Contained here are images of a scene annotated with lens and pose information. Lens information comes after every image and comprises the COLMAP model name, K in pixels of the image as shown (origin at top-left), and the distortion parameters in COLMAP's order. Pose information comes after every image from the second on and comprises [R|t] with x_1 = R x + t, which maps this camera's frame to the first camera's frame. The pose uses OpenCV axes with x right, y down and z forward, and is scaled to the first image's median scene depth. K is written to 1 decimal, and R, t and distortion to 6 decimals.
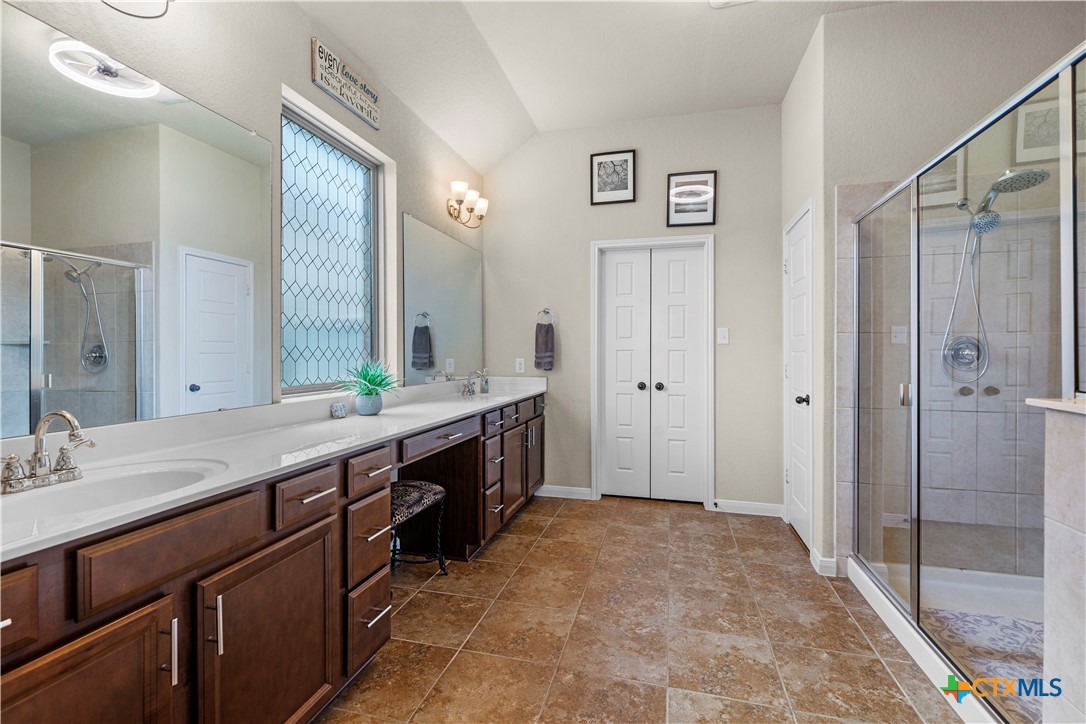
lens RADIAL K [[490.2, 0, 543.8], [0, 490.2, 357.4], [0, 0, 1]] dist [-0.003139, -0.000528]
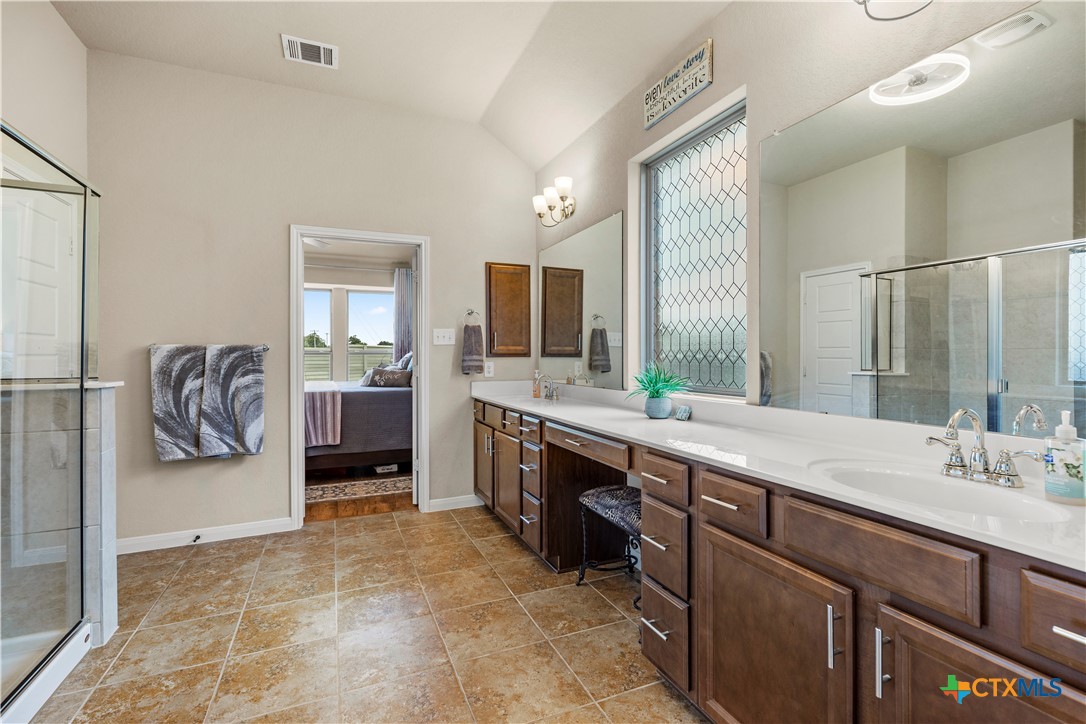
lens RADIAL K [[490.2, 0, 544.2], [0, 490.2, 355.8], [0, 0, 1]] dist [-0.003139, -0.000528]
pose [[-0.786690, 0.003407, -0.617339, 0.437580], [-0.002246, 0.999962, 0.008381, -0.015733], [0.617344, 0.007980, -0.786652, 1.666605]]
